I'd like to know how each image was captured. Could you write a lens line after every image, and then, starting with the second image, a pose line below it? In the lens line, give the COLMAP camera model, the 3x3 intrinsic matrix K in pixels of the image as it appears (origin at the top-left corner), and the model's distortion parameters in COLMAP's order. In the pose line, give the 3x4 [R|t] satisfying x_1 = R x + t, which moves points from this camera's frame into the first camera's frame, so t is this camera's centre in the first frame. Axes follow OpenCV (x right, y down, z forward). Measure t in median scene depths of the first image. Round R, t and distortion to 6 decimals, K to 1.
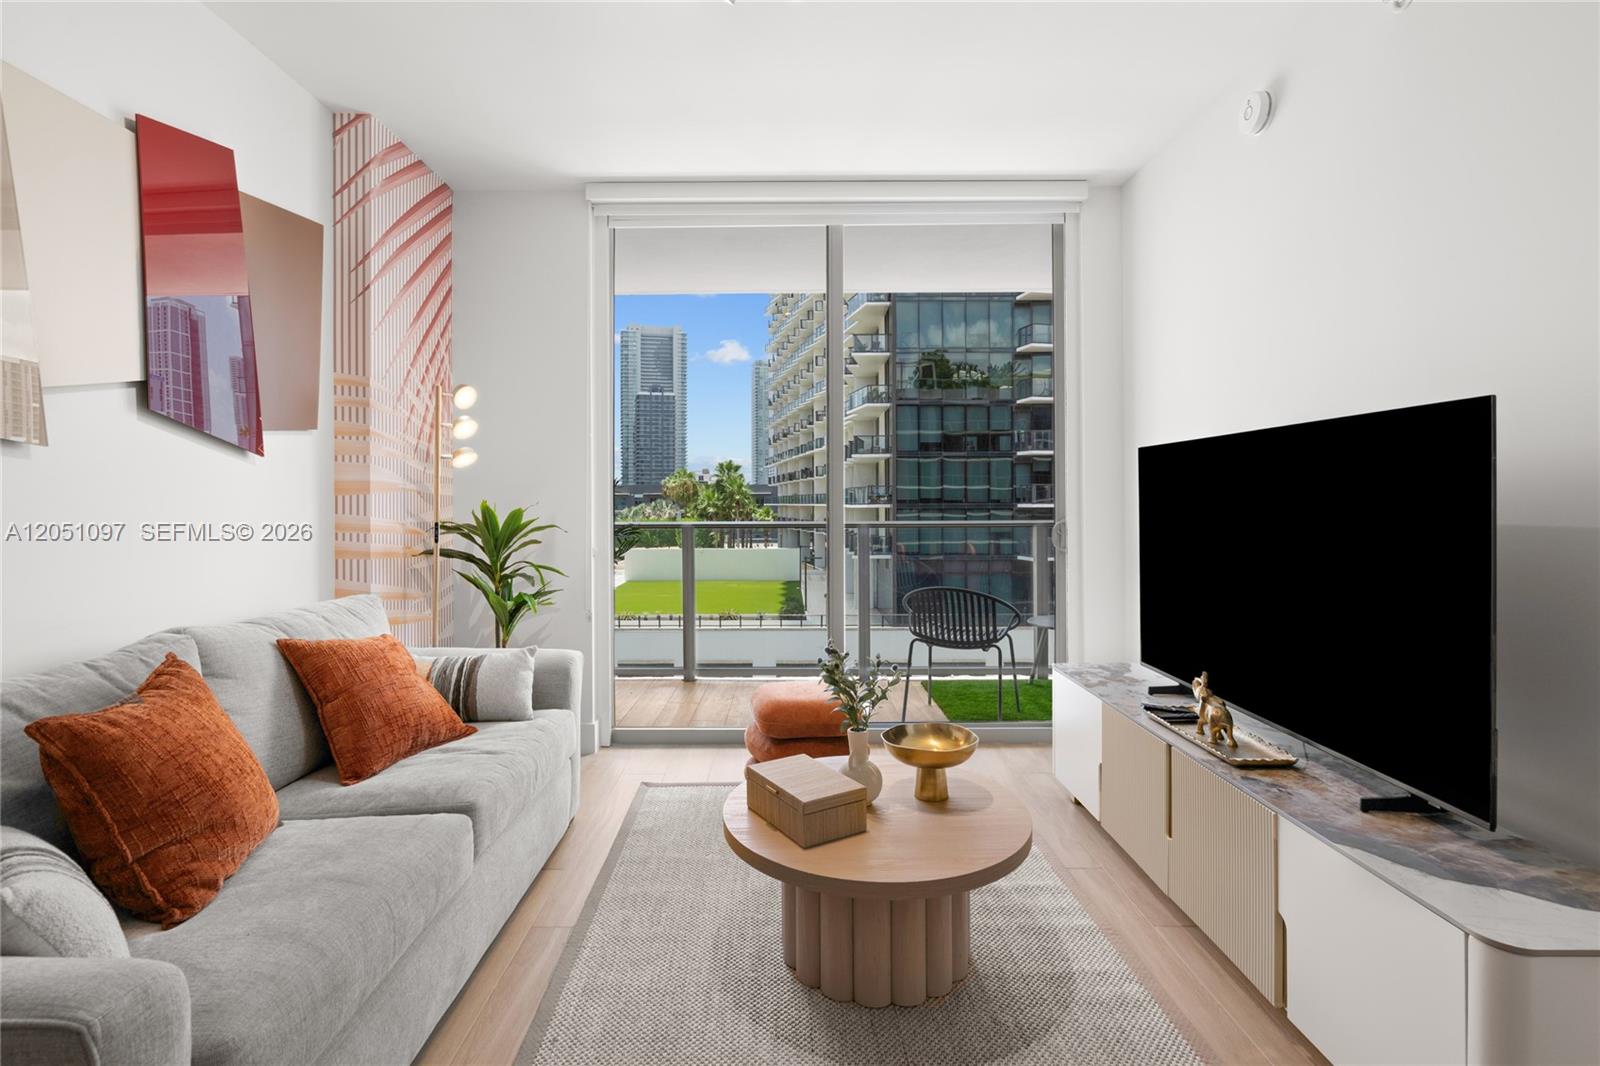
lens RADIAL K [[751.3, 0, 766.8], [0, 751.3, 507.1], [0, 0, 1]] dist [-0.014157, 0.003974]
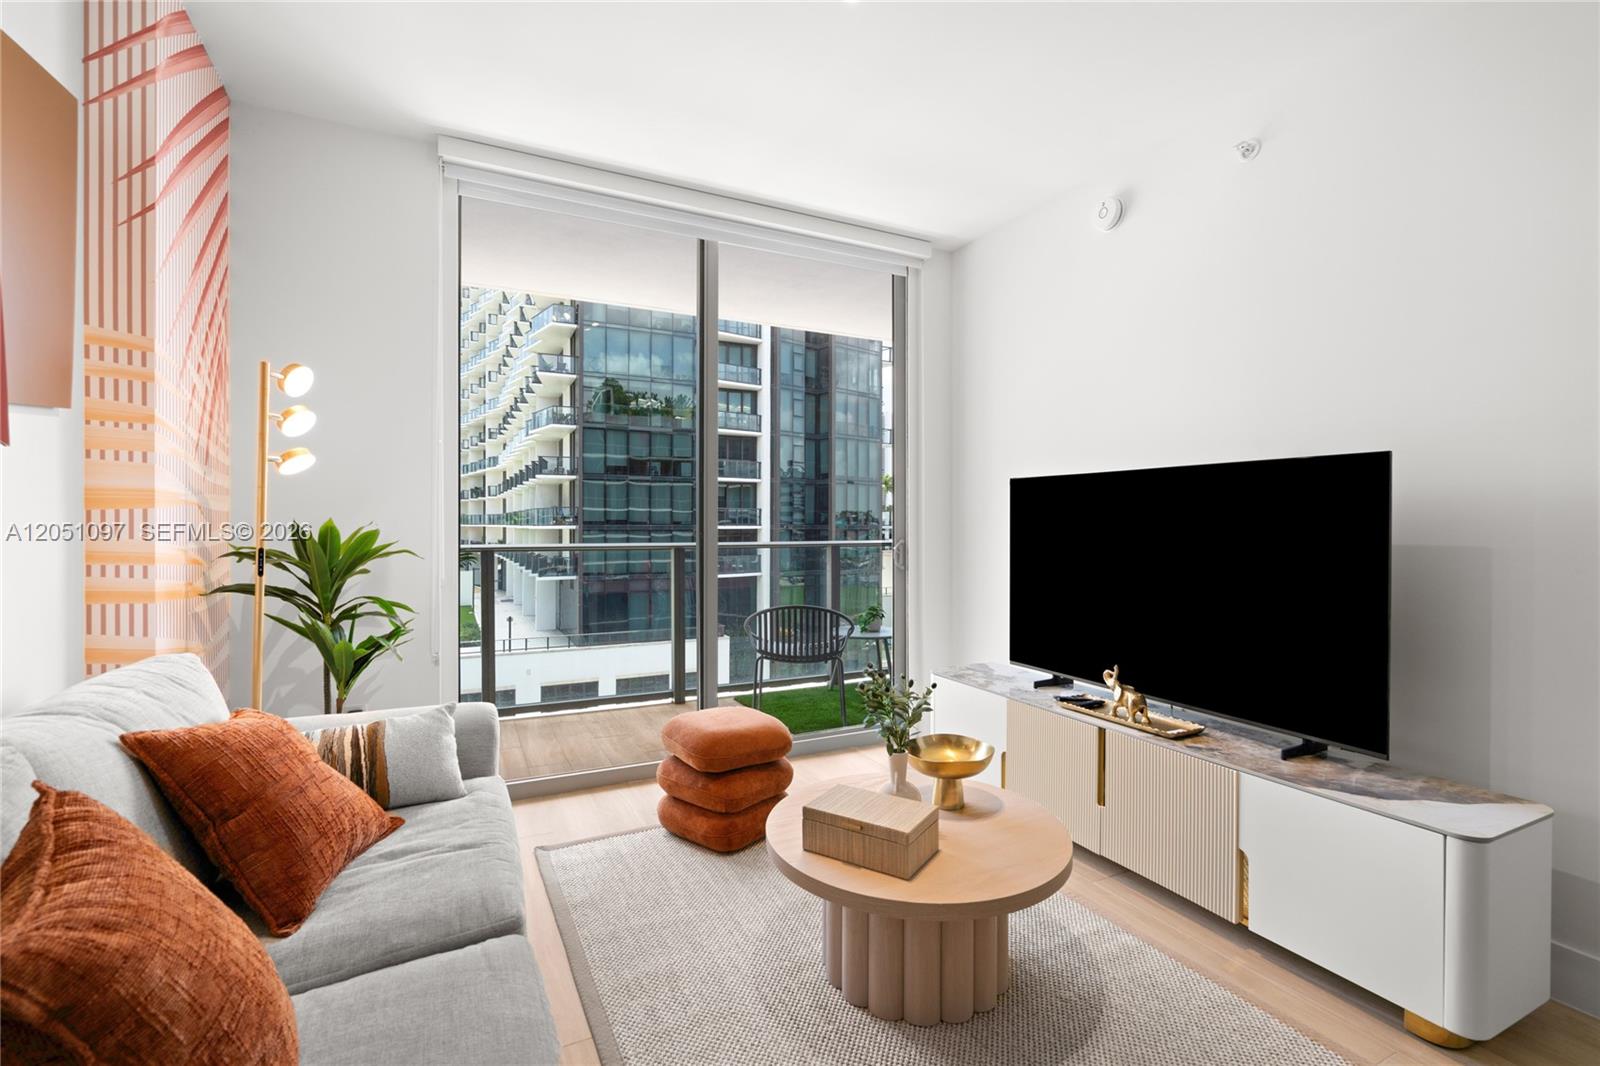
lens RADIAL K [[720.7, 0, 788.1], [0, 720.7, 530.9], [0, 0, 1]] dist [-0.004992, -0.000783]
pose [[0.891022, 0.001347, 0.453959, -0.291664], [-0.002785, 0.999993, 0.002499, 0.000364], [-0.453952, -0.003491, 0.891019, 0.136263]]
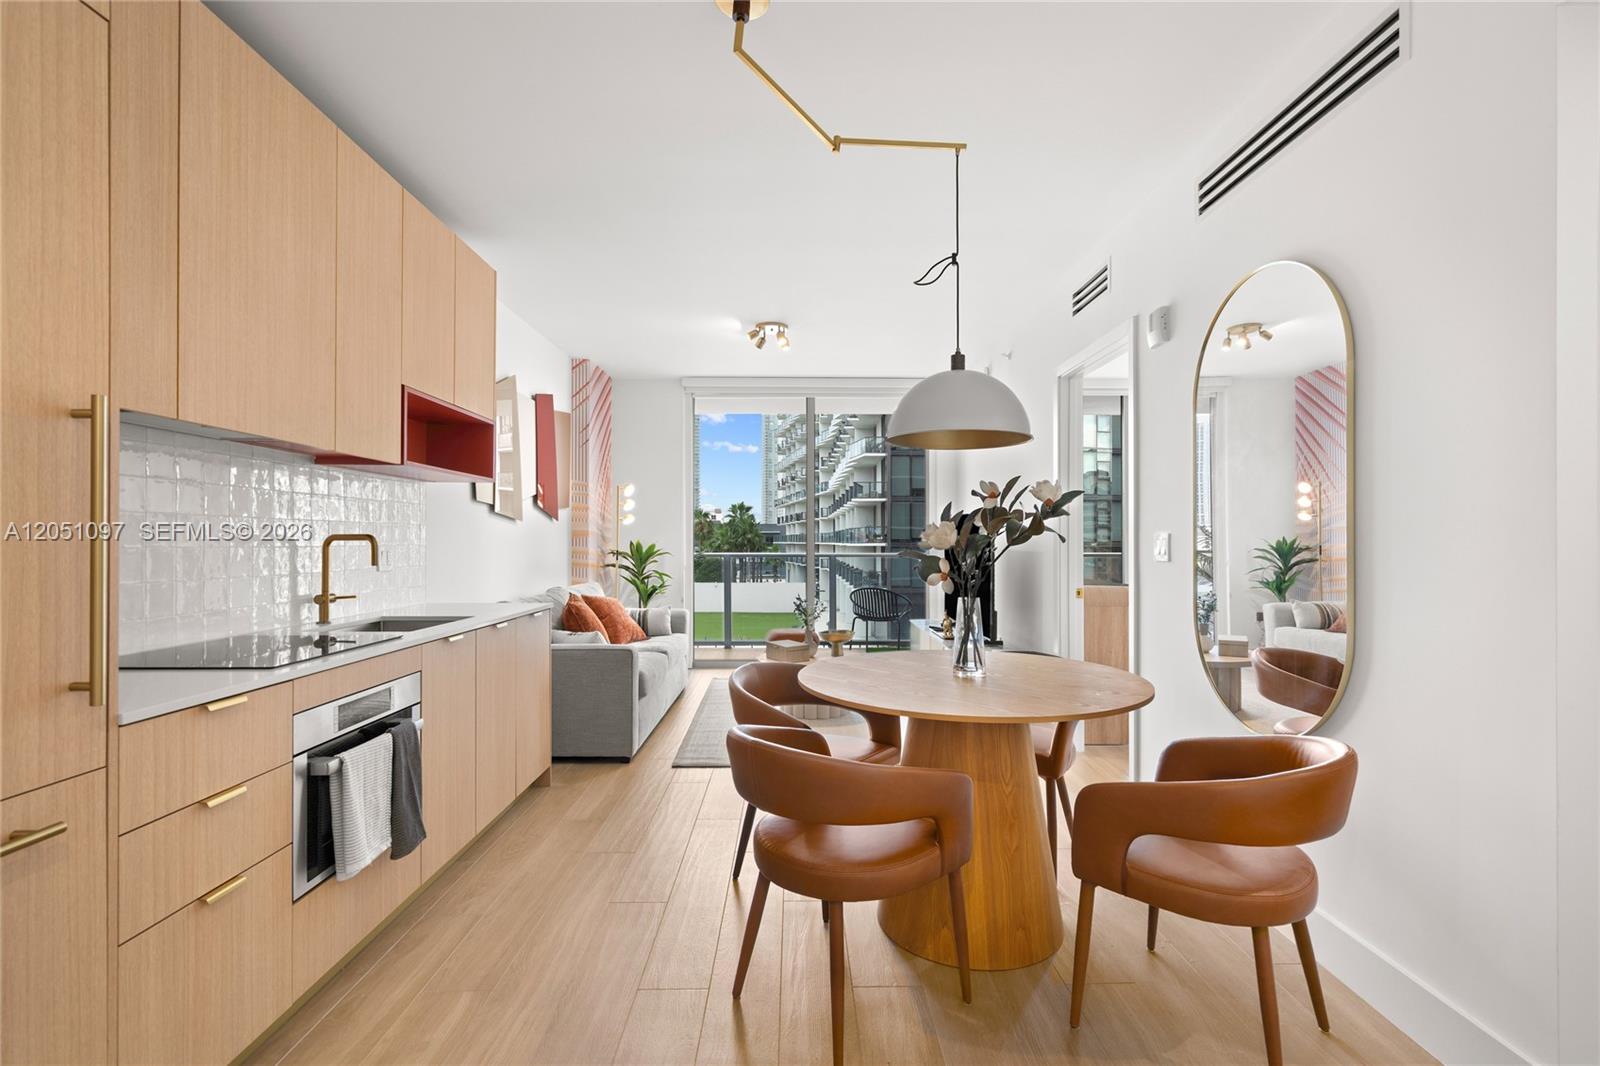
lens RADIAL K [[720.7, 0, 780.8], [0, 720.7, 533.8], [0, 0, 1]] dist [-0.004992, -0.000783]
pose [[0.999969, 0.003631, 0.006935, 0.002442], [-0.003517, 0.999860, -0.016367, 0.004835], [-0.006994, 0.016342, 0.999842, -0.981448]]
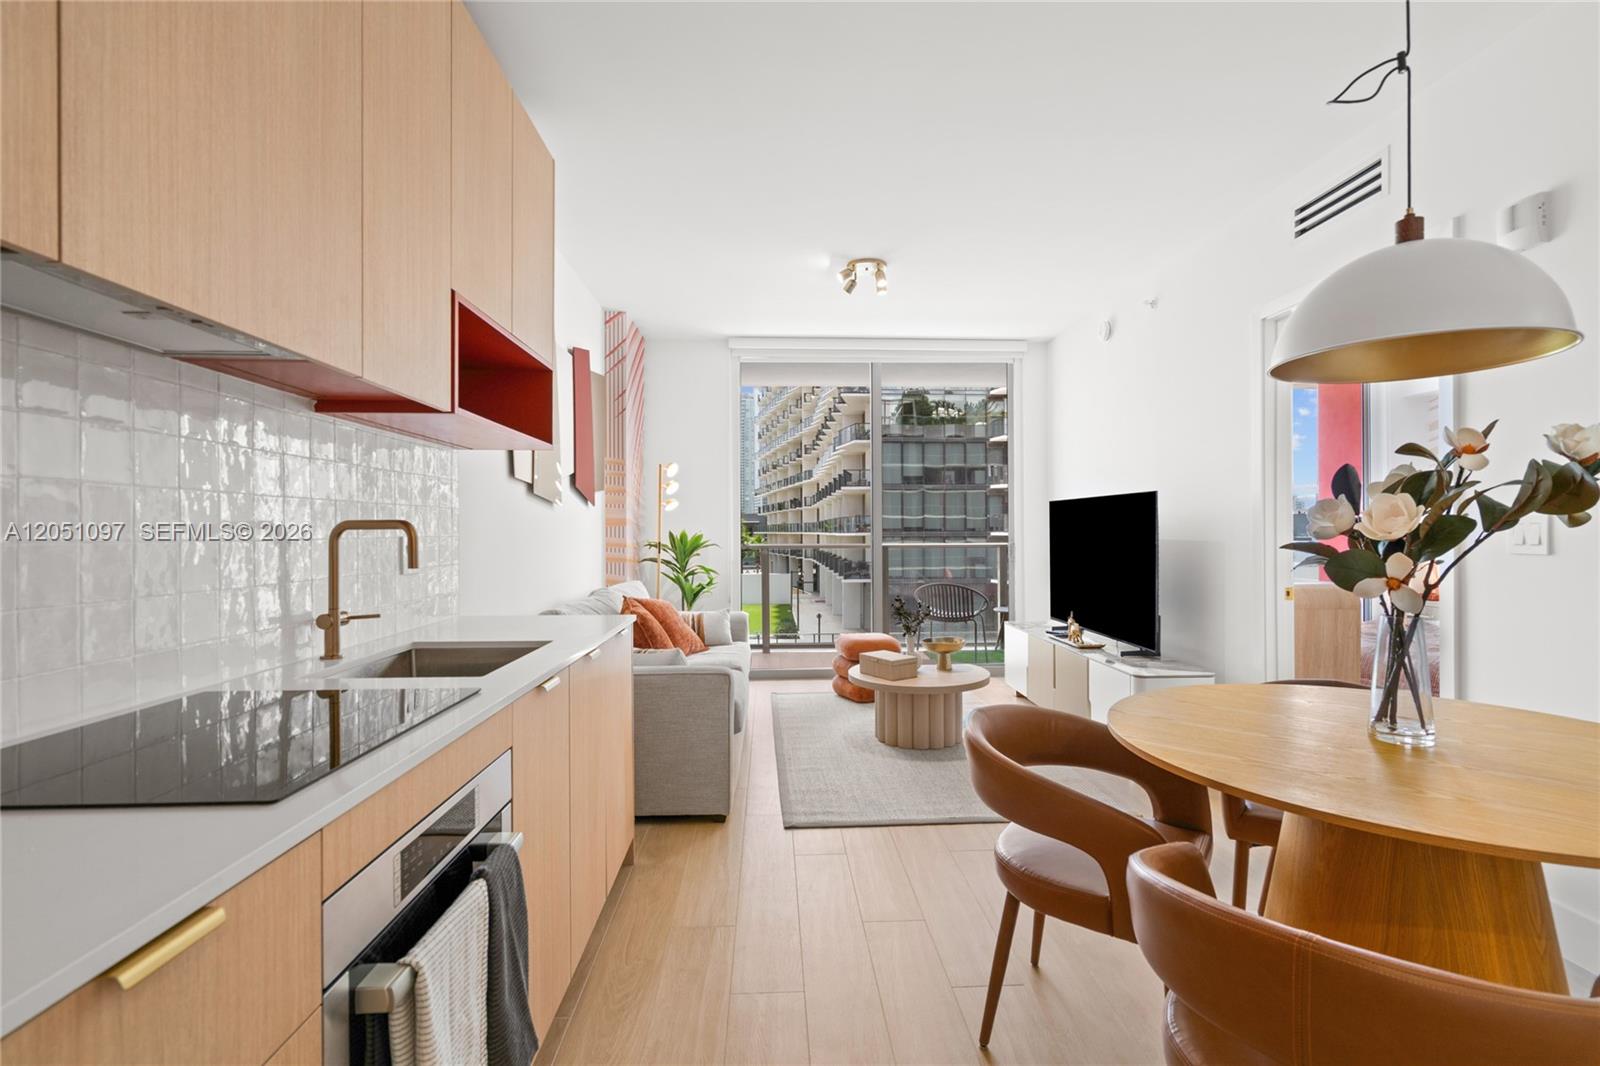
lens RADIAL K [[720.7, 0, 781.6], [0, 720.7, 536.6], [0, 0, 1]] dist [-0.004992, -0.000783]
pose [[0.999231, -0.000934, 0.039186, -0.213918], [0.000856, 0.999998, 0.001996, 0.004633], [-0.039188, -0.001961, 0.999230, -0.684694]]
